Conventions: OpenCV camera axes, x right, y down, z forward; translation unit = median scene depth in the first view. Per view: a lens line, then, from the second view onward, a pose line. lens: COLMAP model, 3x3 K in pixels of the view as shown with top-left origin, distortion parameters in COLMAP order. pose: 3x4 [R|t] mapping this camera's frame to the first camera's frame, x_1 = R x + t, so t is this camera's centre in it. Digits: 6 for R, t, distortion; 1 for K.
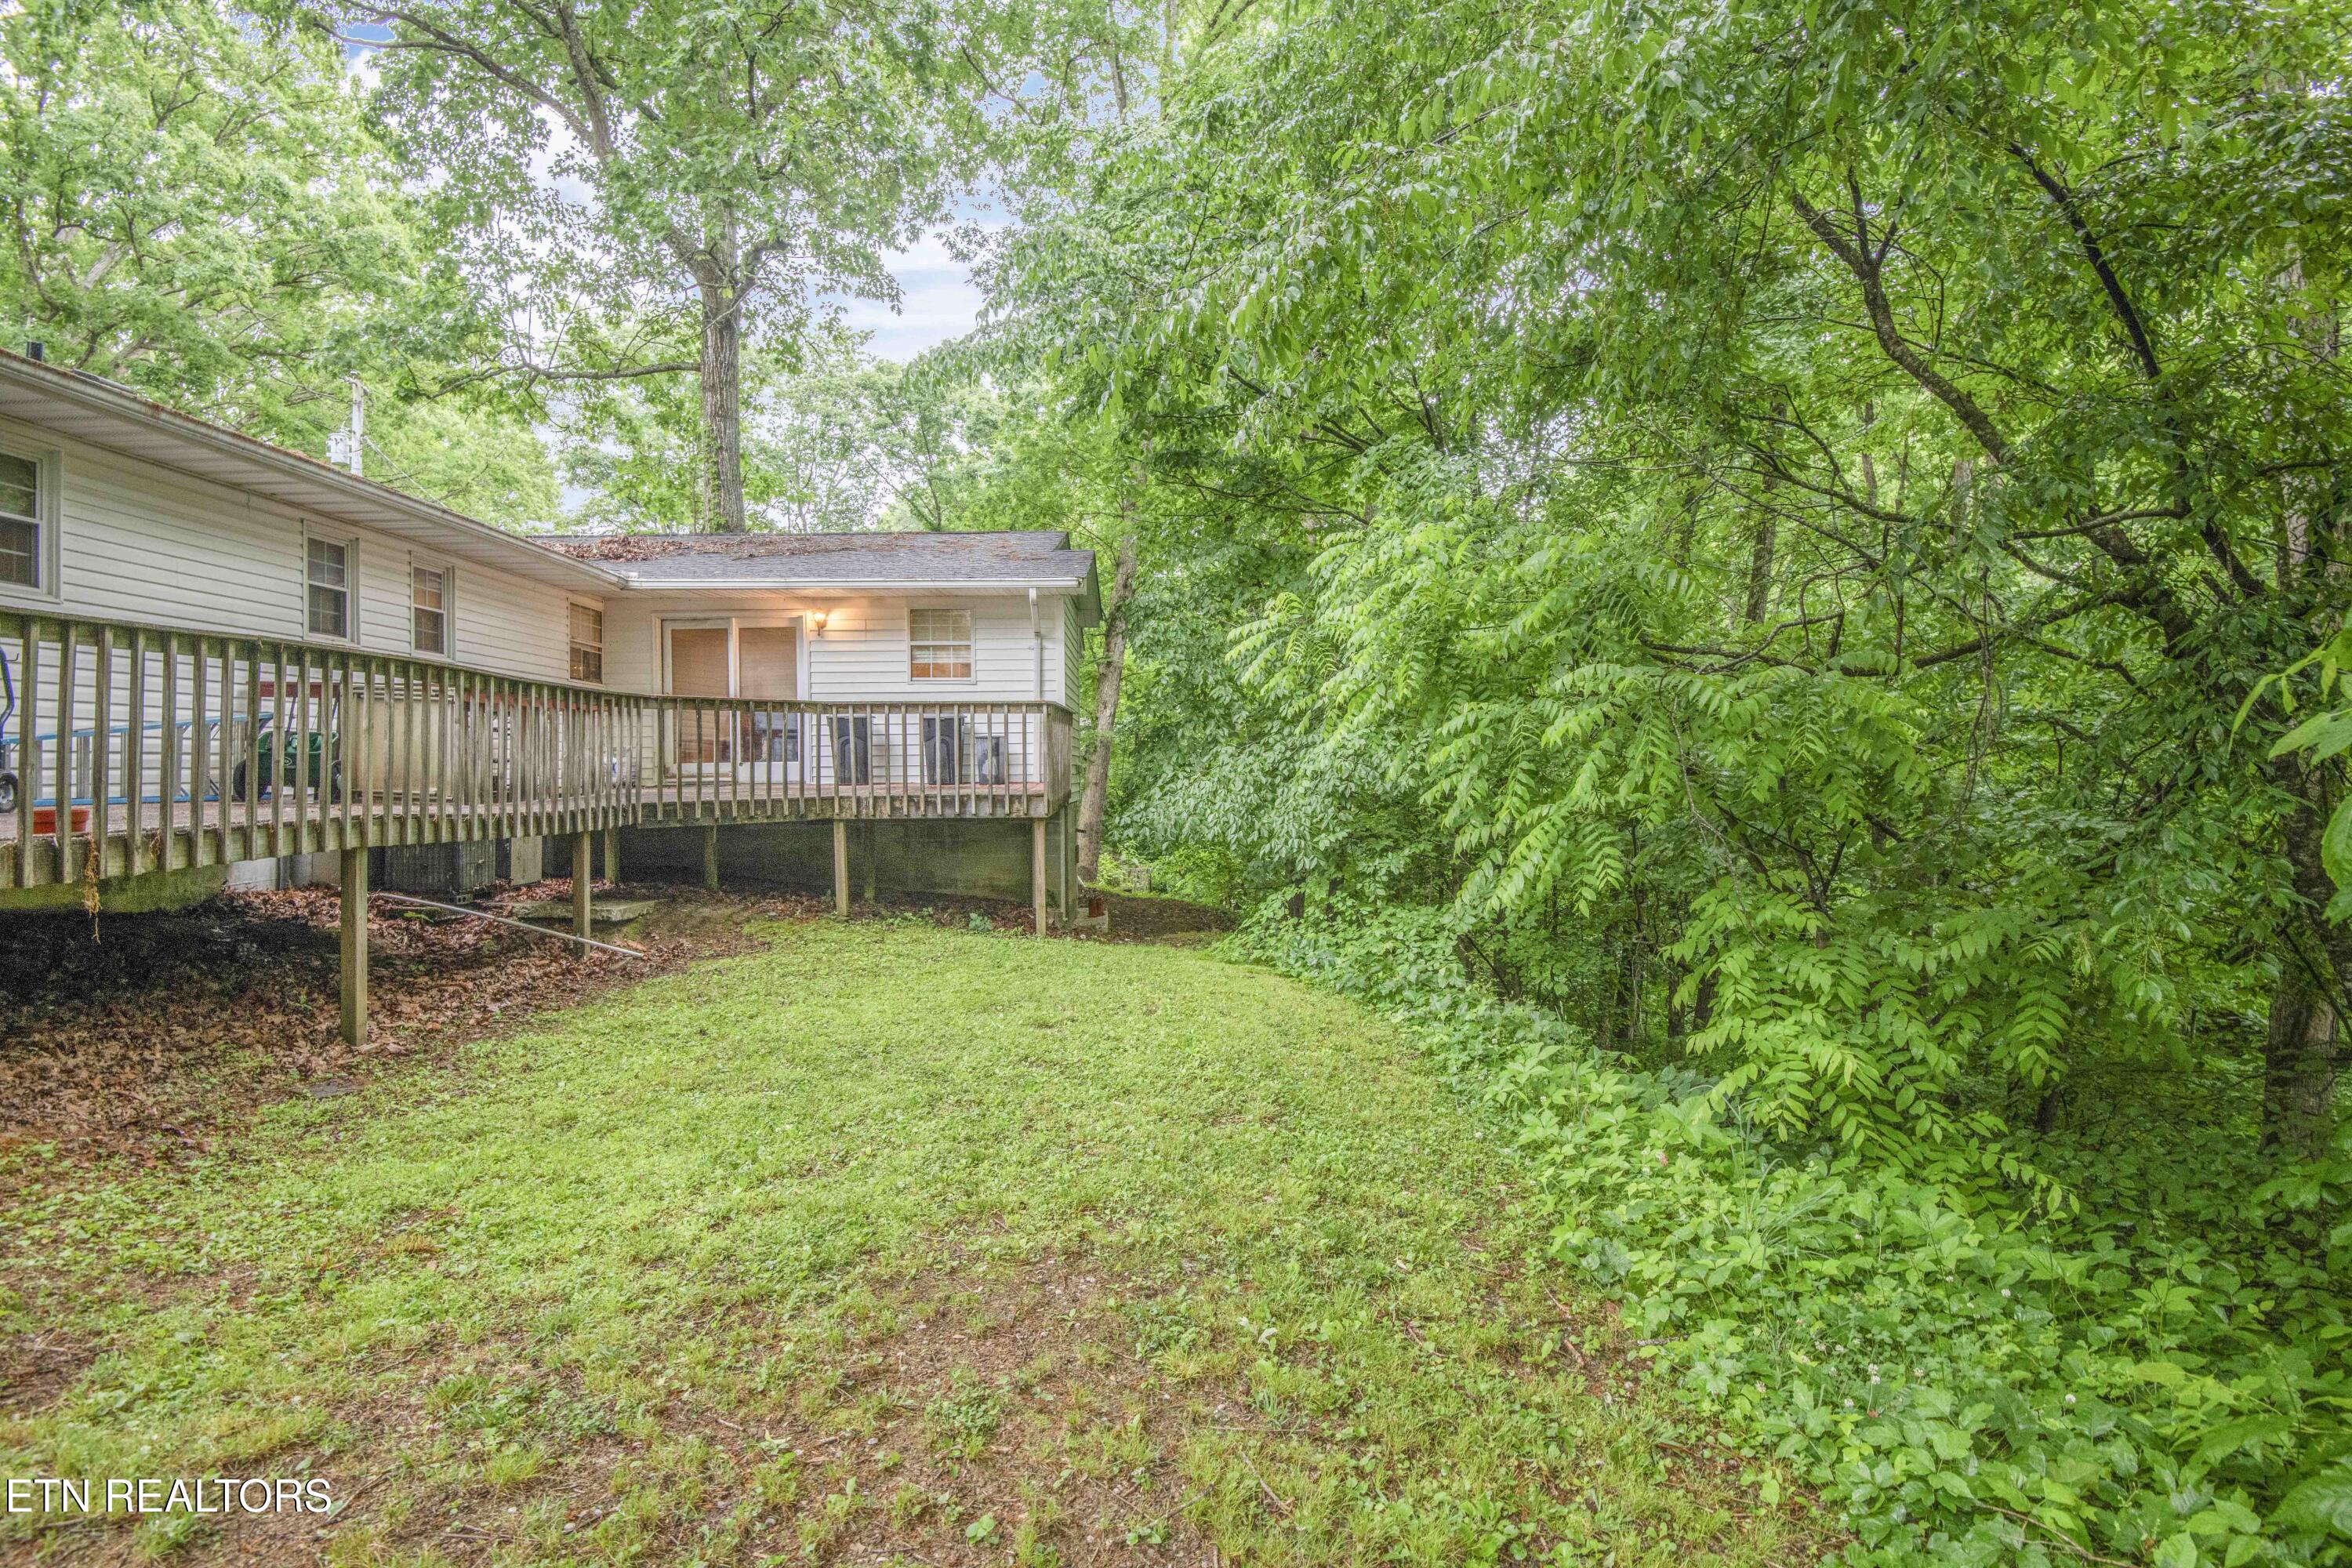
lens RADIAL K [[1084.8, 0, 1181.2], [0, 1084.8, 787.0], [0, 0, 1]] dist [-0.013274, -0.019068]
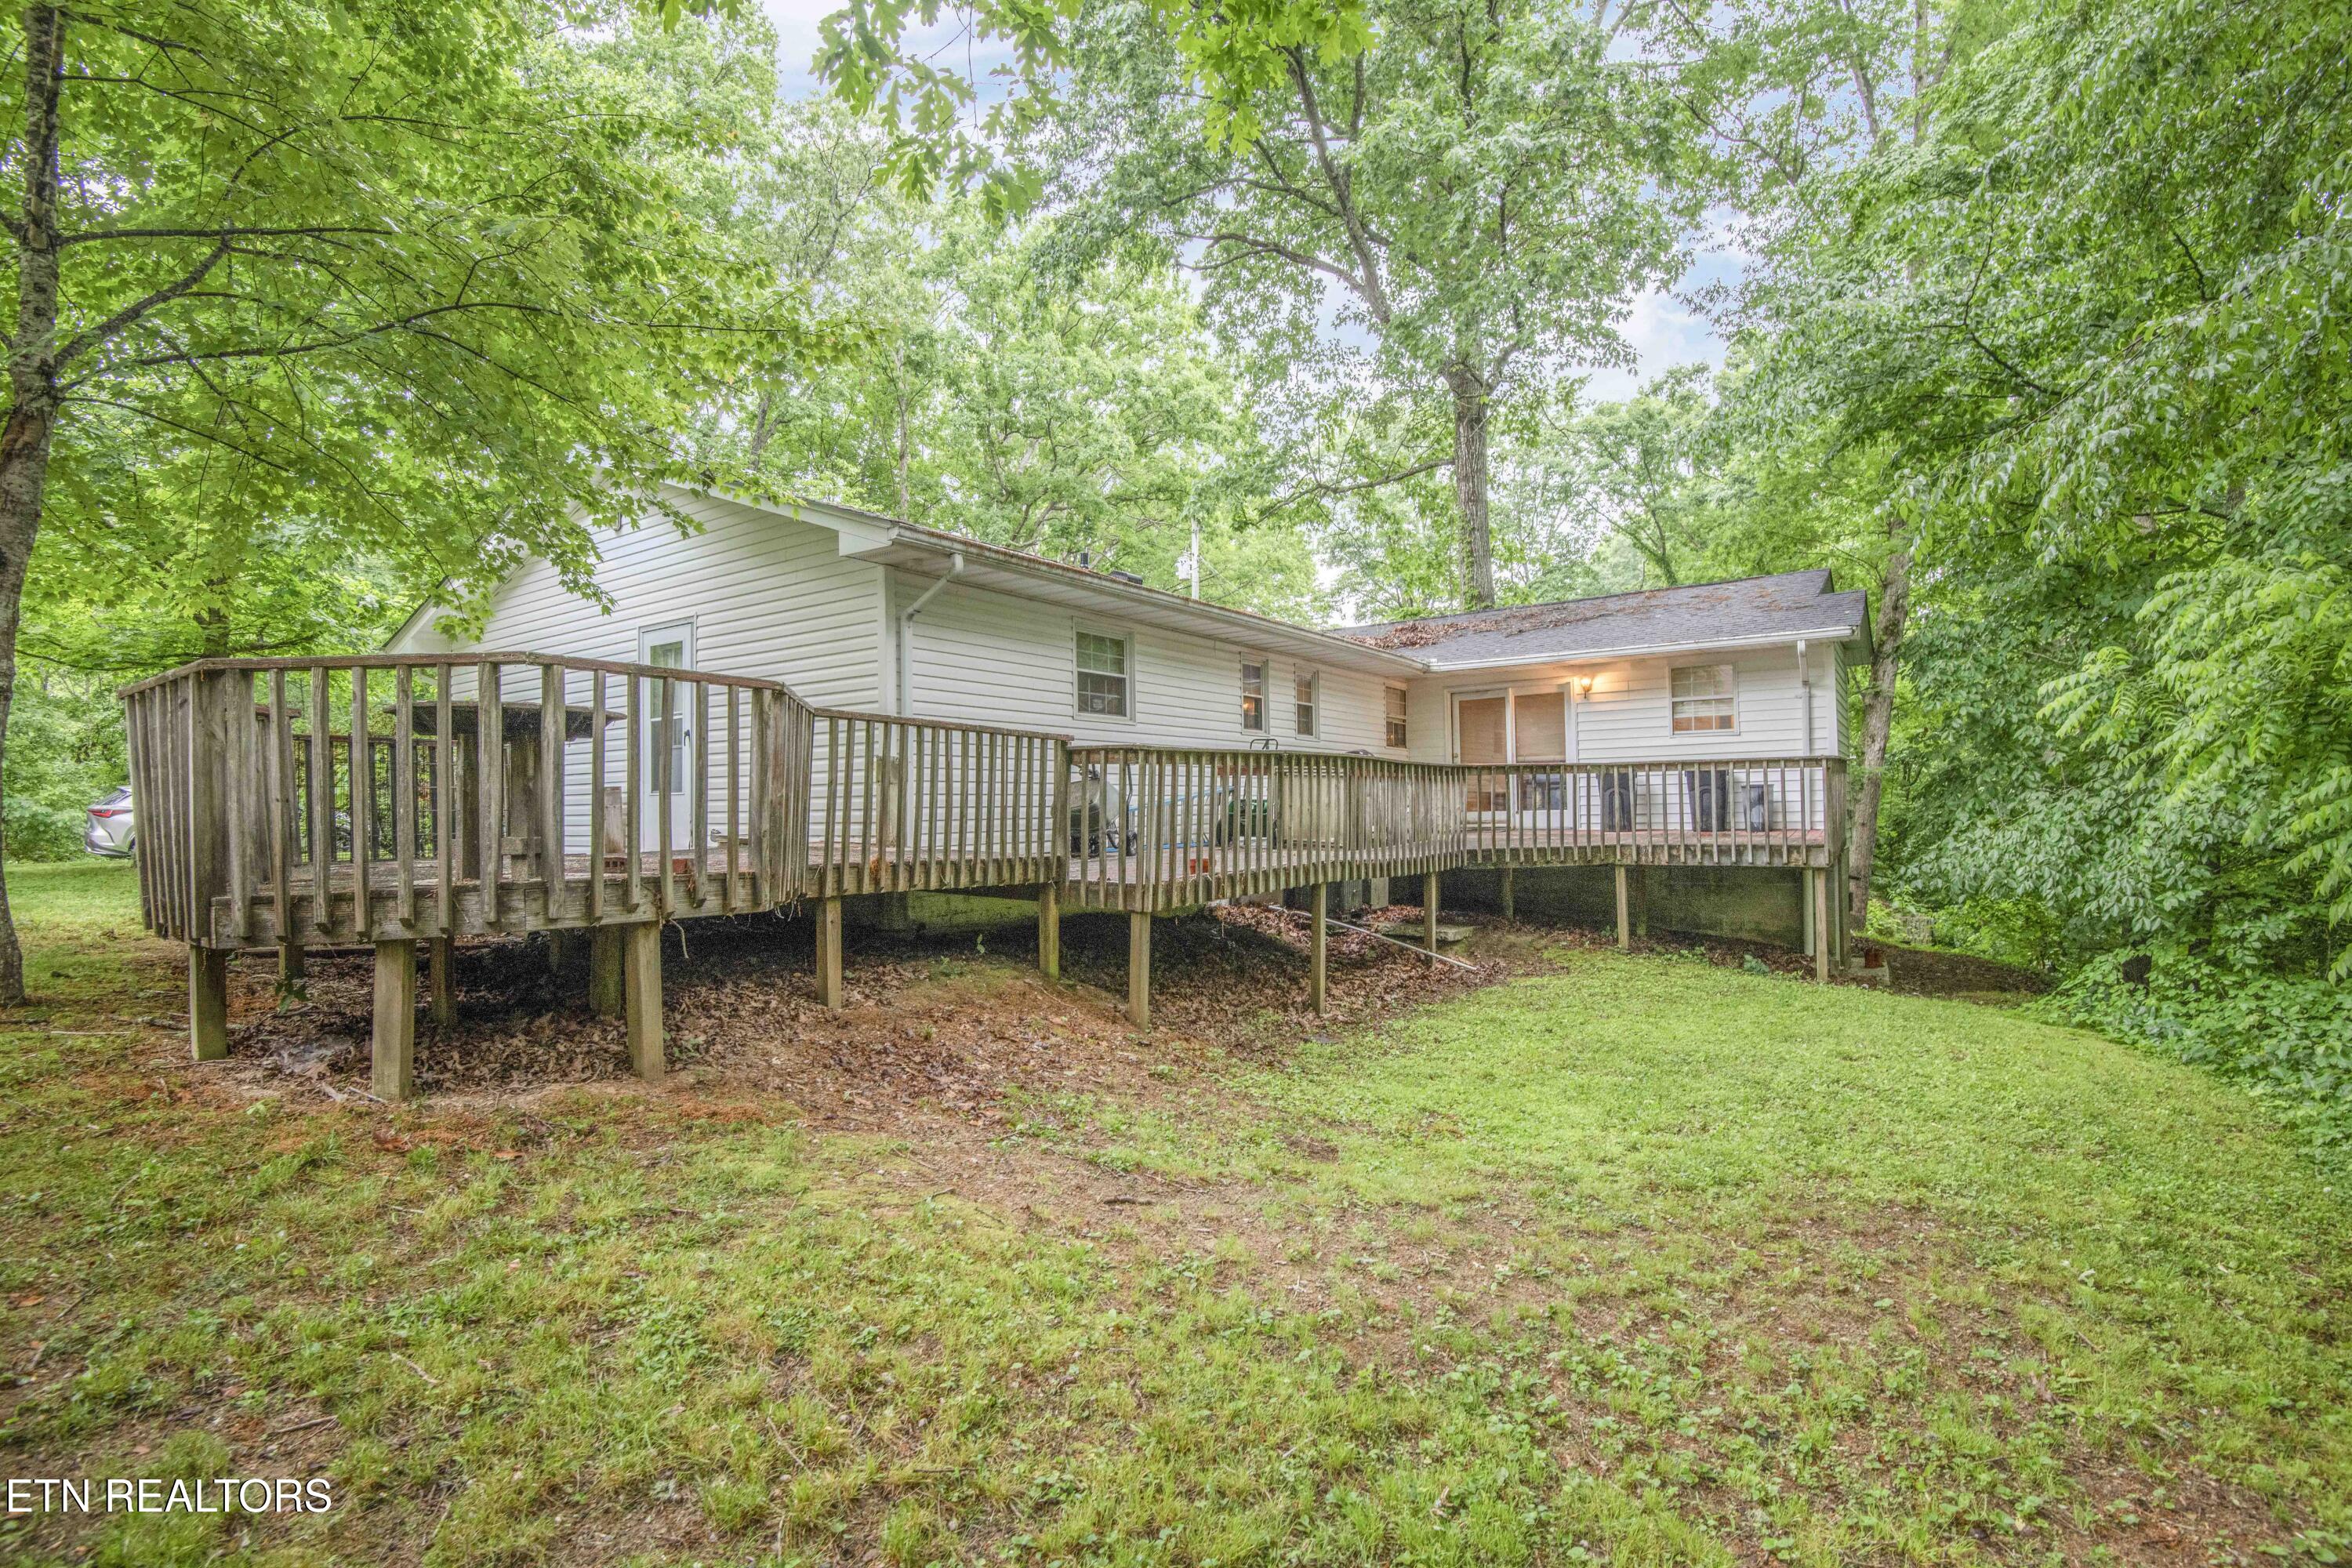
lens RADIAL K [[1084.8, 0, 1181.2], [0, 1084.8, 787.0], [0, 0, 1]] dist [-0.013274, -0.019068]
pose [[0.806970, -0.016679, -0.590357, -0.011428], [-0.000315, 0.999589, -0.028672, -0.017111], [0.590592, 0.023323, 0.806633, -0.179658]]
